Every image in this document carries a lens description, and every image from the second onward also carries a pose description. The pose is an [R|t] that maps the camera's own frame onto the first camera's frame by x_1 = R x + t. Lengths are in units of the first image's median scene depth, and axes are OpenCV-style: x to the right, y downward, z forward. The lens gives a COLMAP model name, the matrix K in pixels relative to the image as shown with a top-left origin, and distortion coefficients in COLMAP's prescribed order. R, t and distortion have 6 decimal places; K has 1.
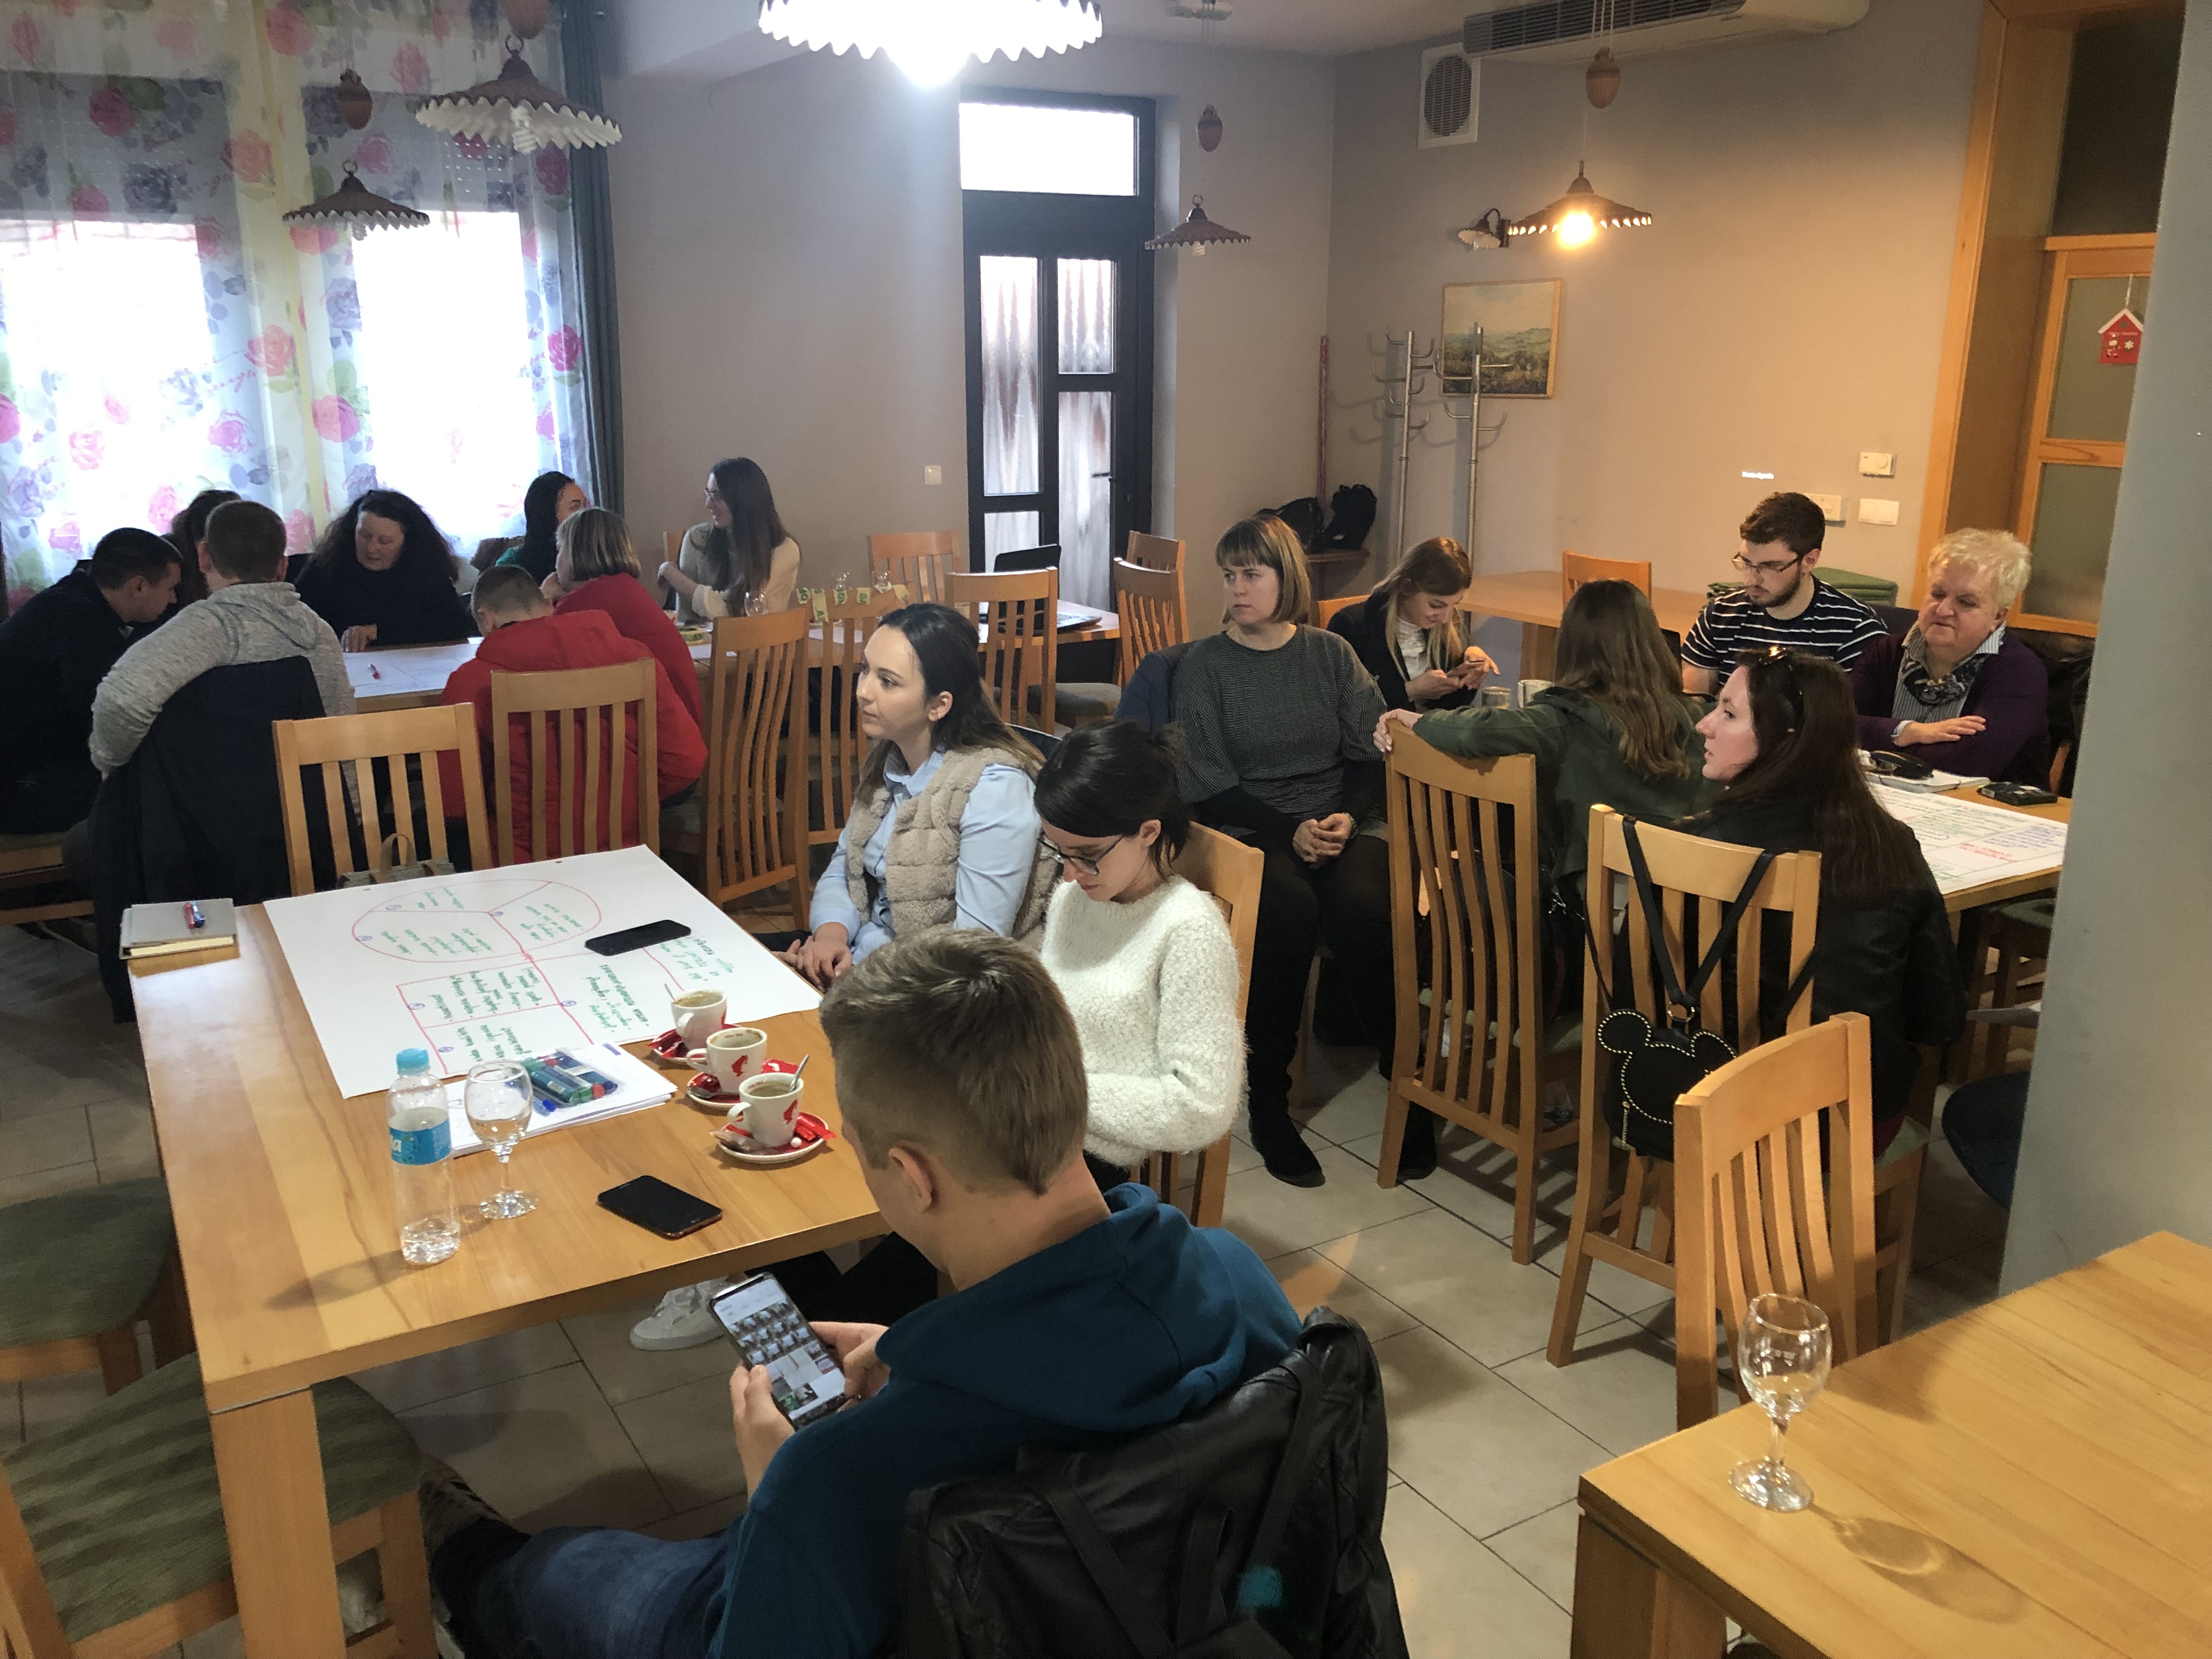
lens RADIAL K [[1757.3, 0, 1054.9], [0, 1757.3, 824.6], [0, 0, 1]] dist [0.013255, -0.035006]
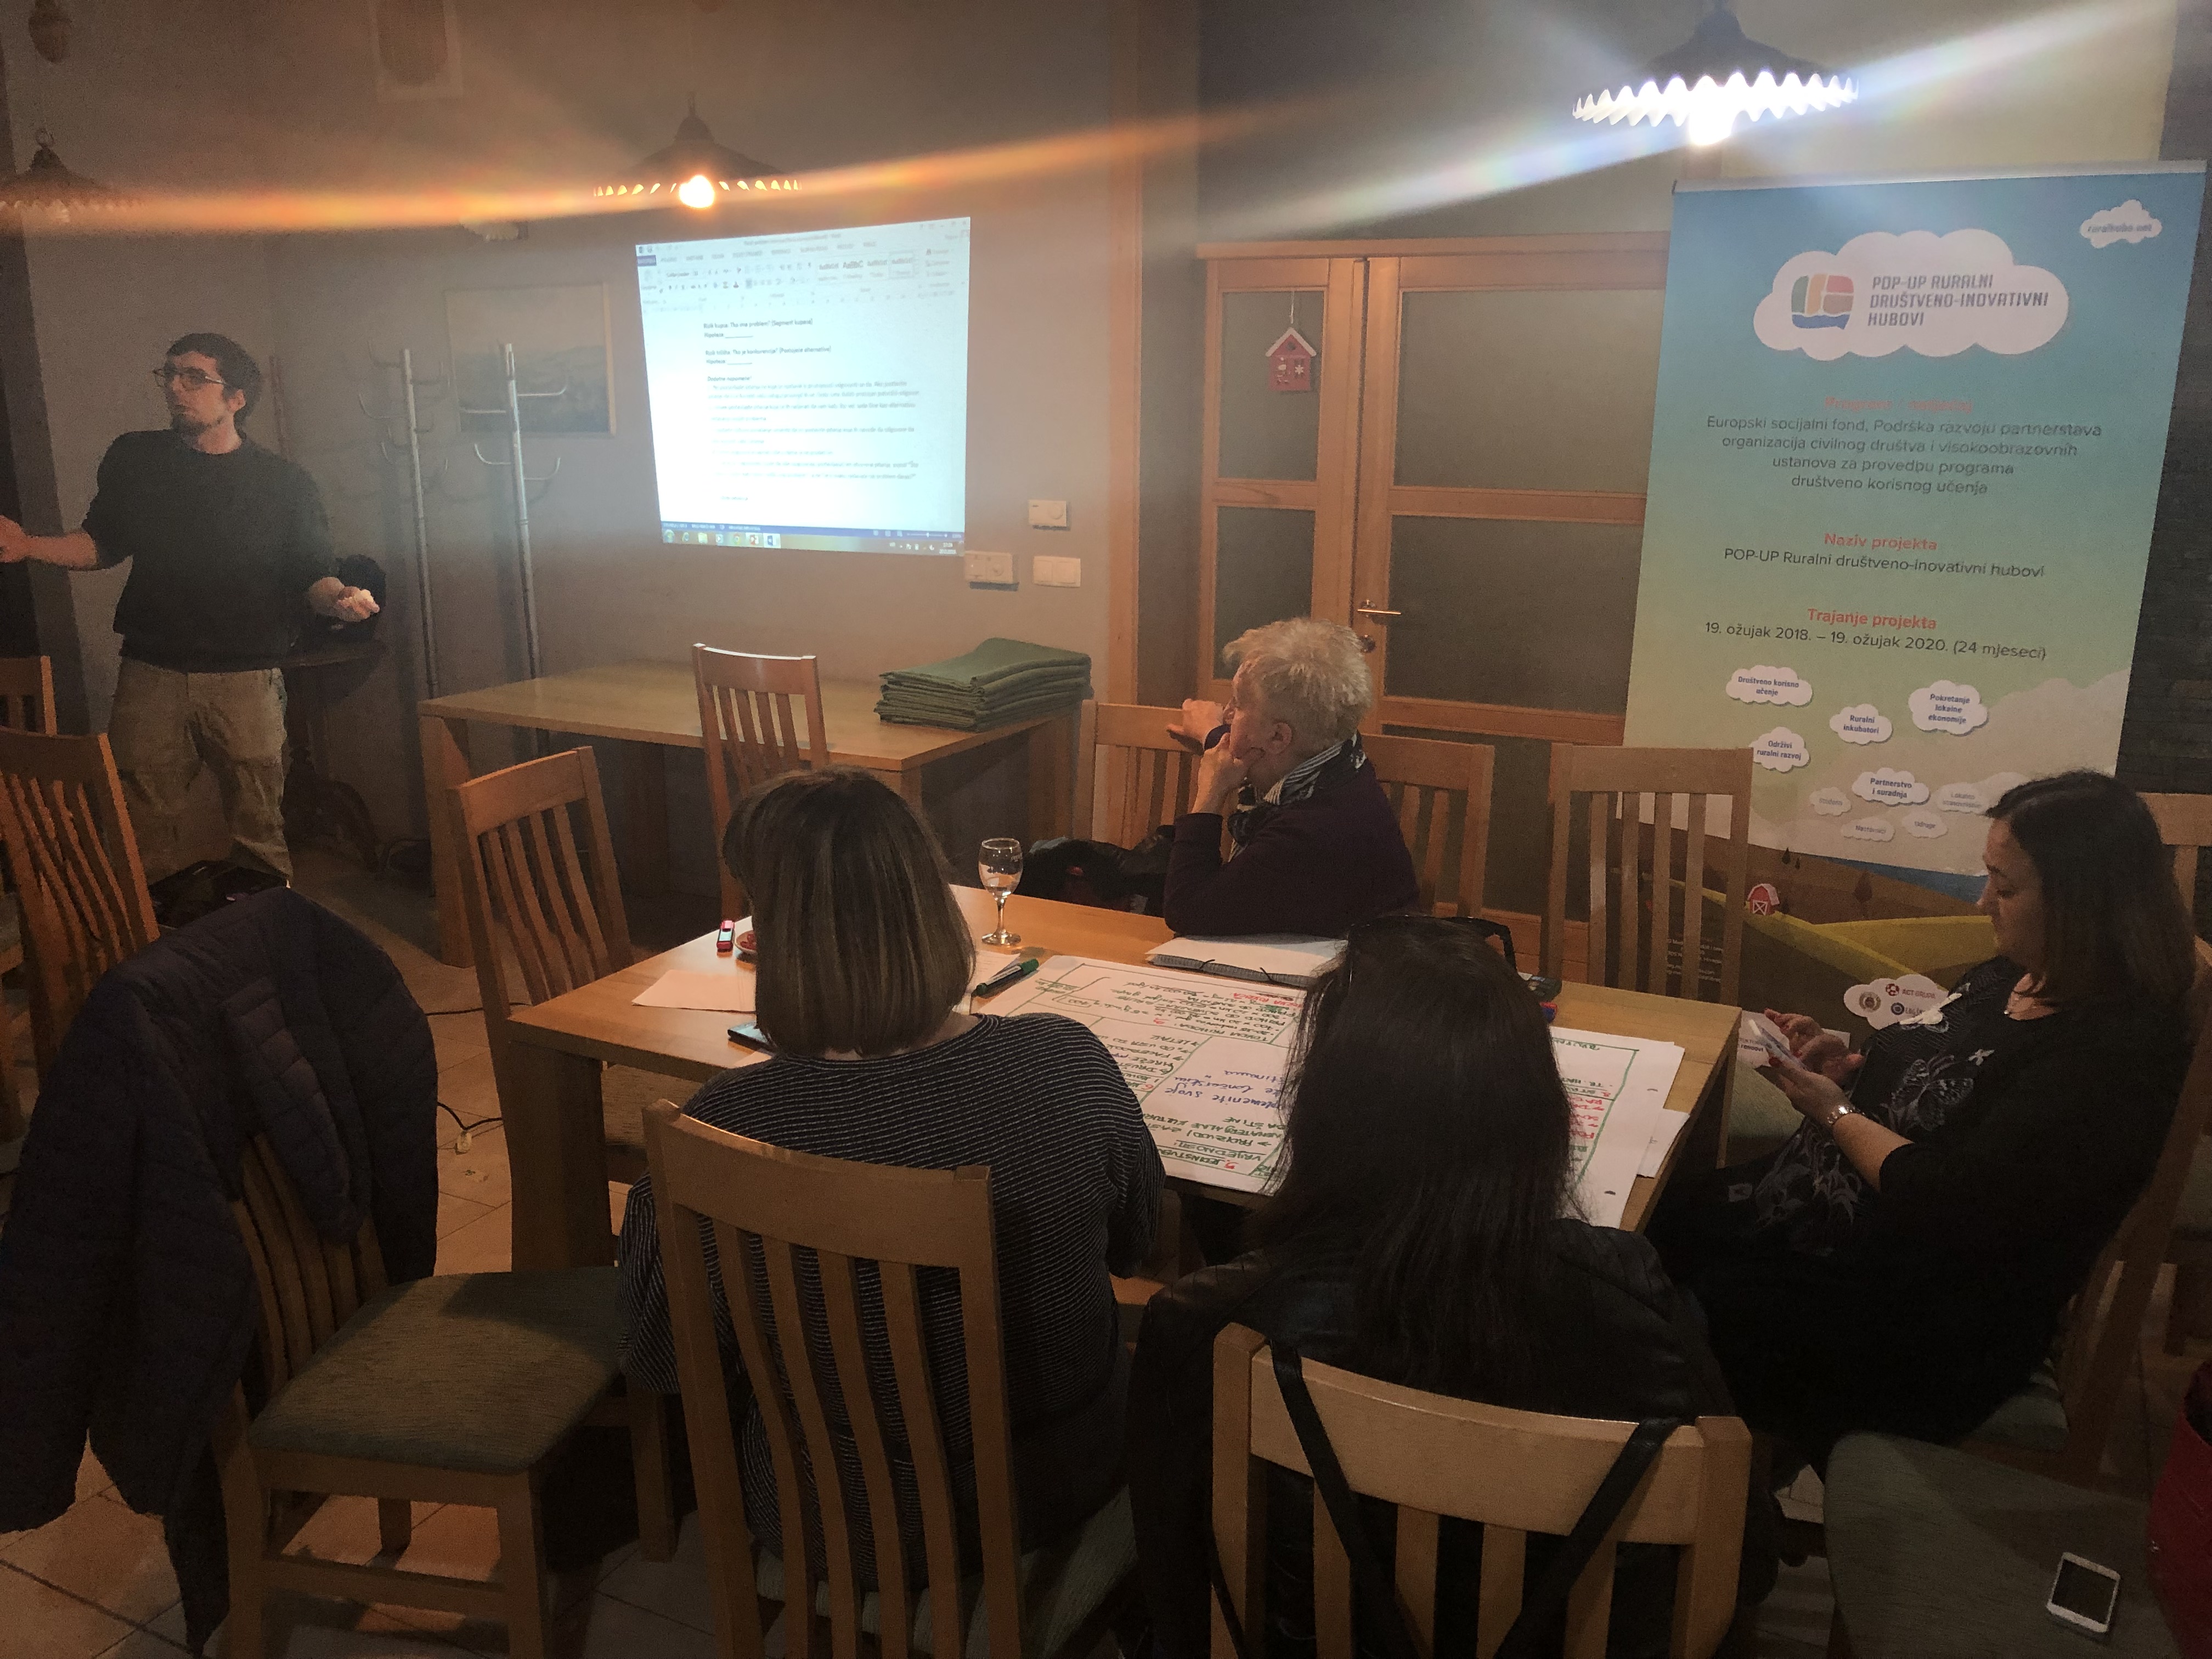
lens RADIAL K [[1873.2, 0, 1083.6], [0, 1873.2, 837.2], [0, 0, 1]] dist [0.007691, 0.013590]
pose [[0.848231, -0.130369, 0.513331, 0.018198], [0.139712, 0.989979, 0.020560, -0.088762], [-0.510867, 0.054279, 0.857944, 0.314240]]
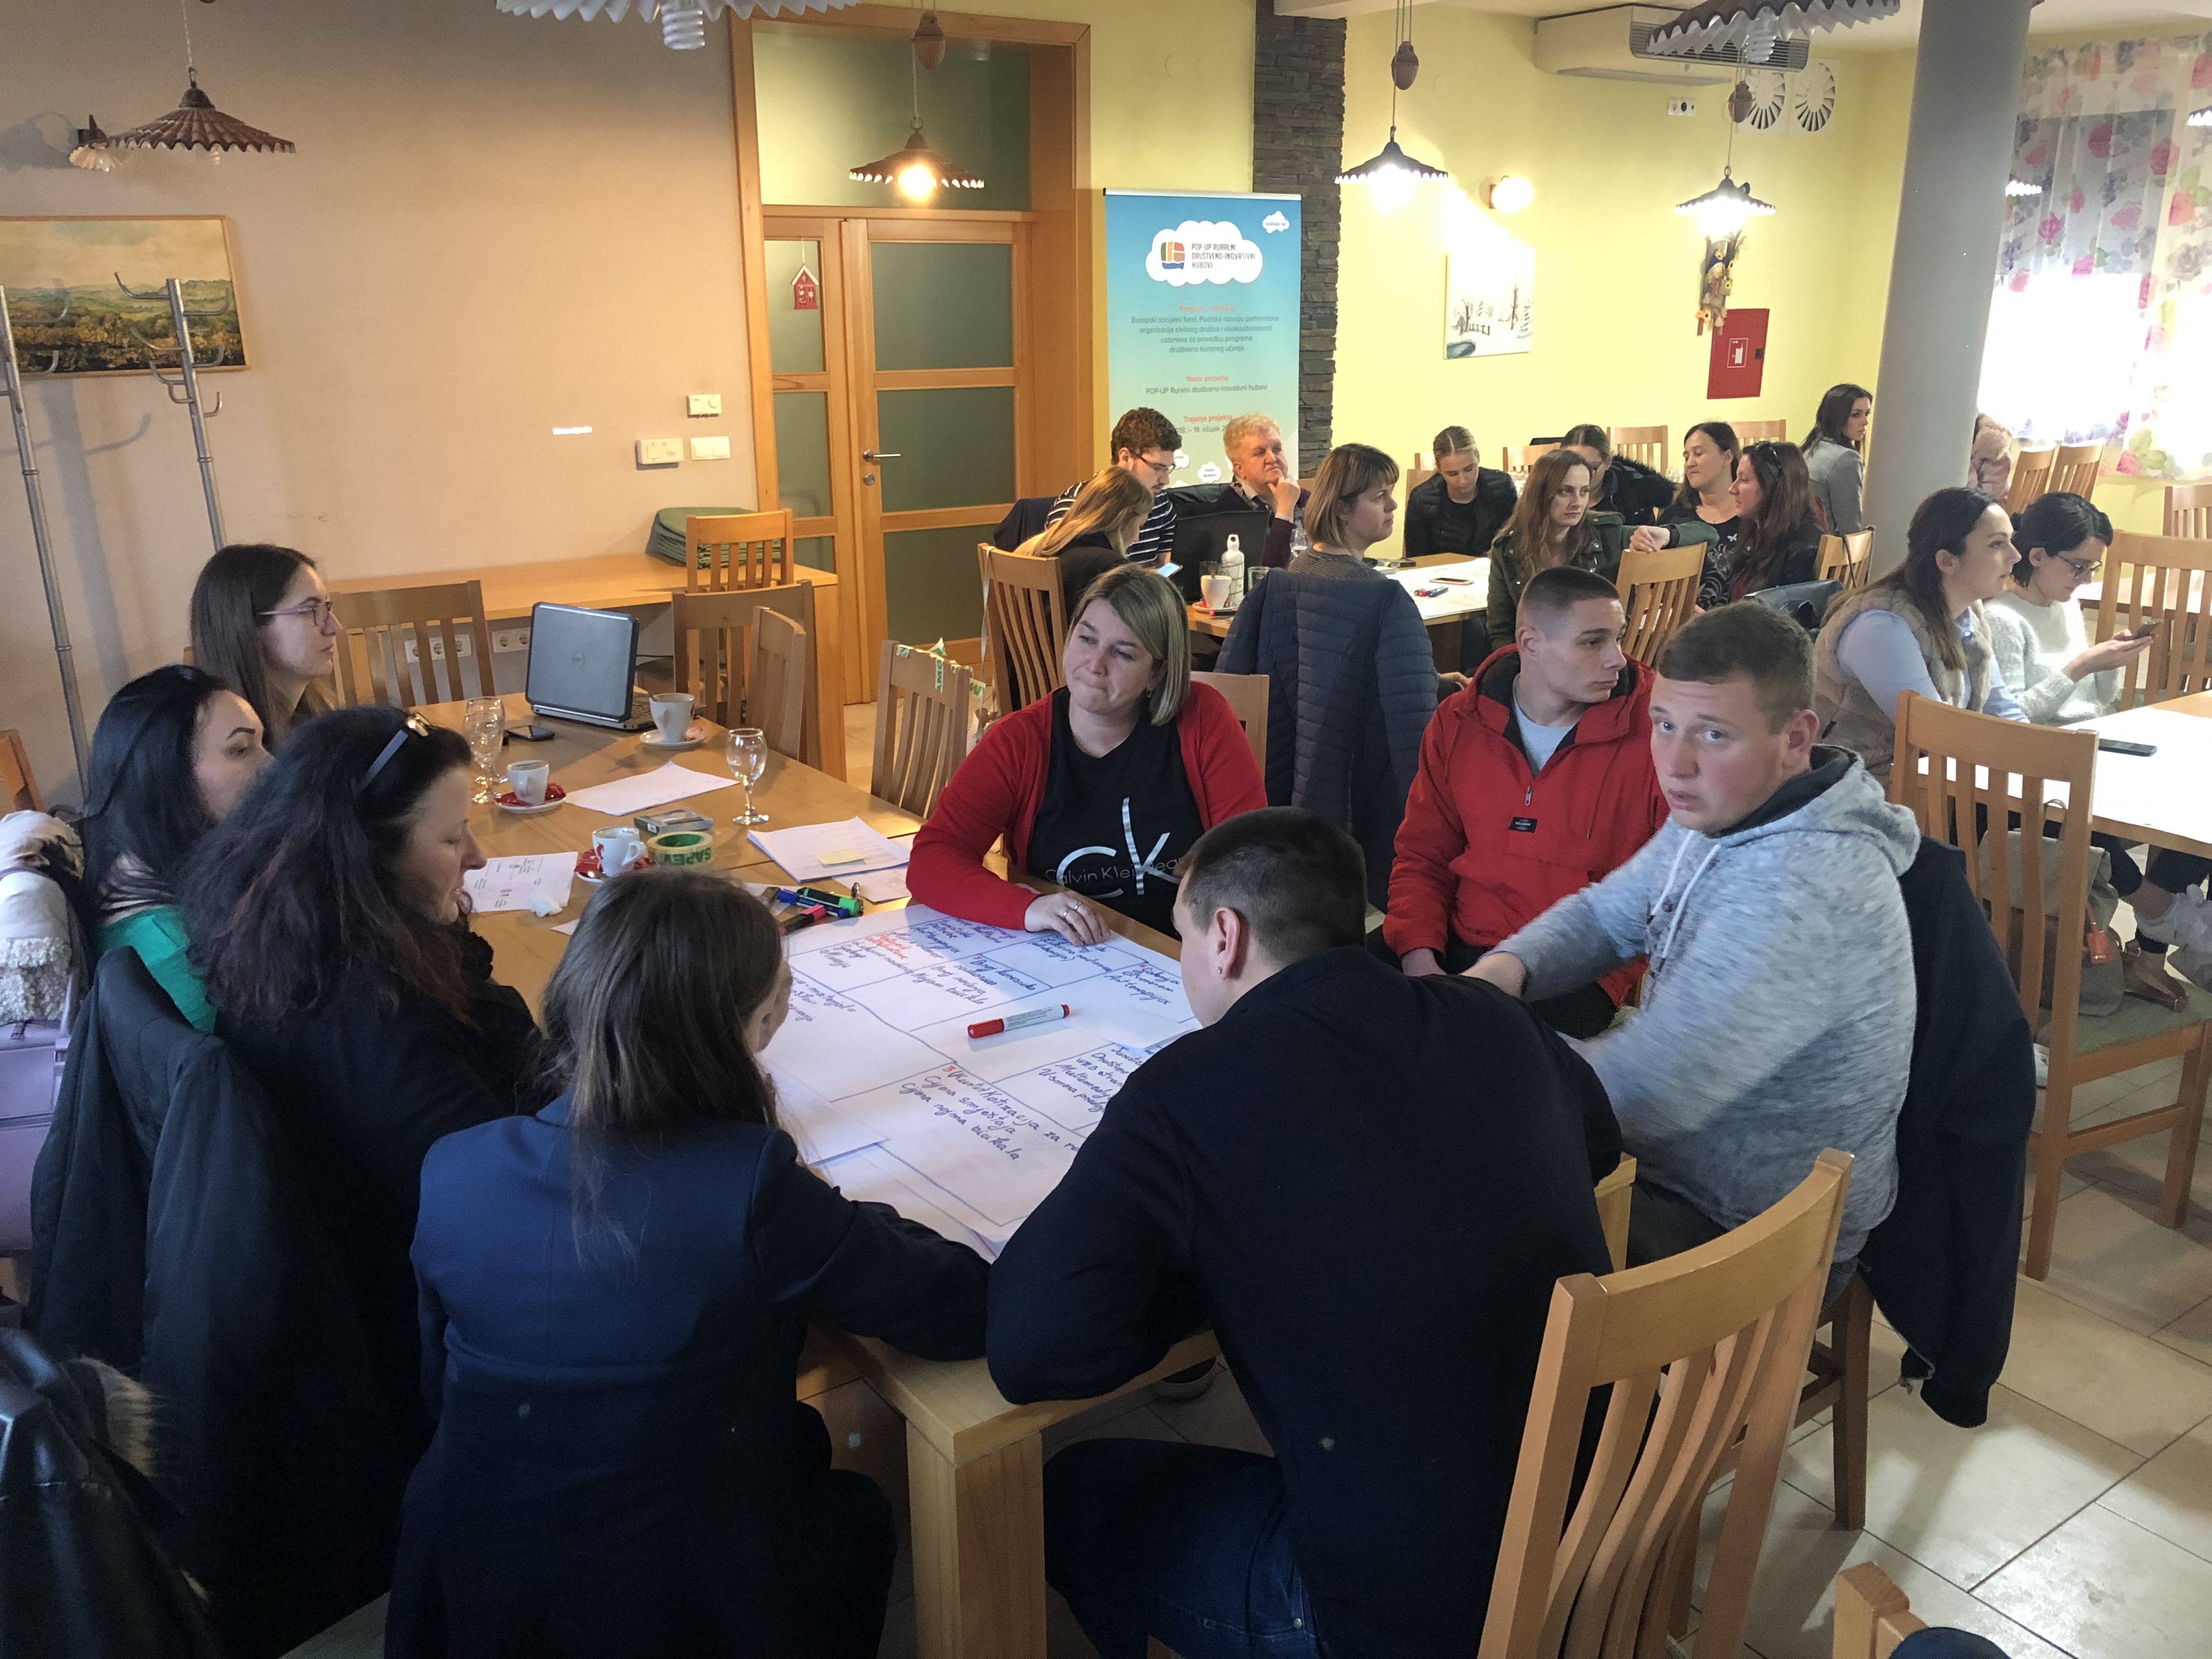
lens RADIAL K [[1757.3, 0, 1054.9], [0, 1757.3, 824.6], [0, 0, 1]] dist [0.013255, -0.035006]
pose [[-0.035479, -0.291969, 0.955769, -0.859938], [0.273191, 0.917111, 0.290301, -0.284823], [-0.961305, 0.271408, 0.047225, 1.028666]]
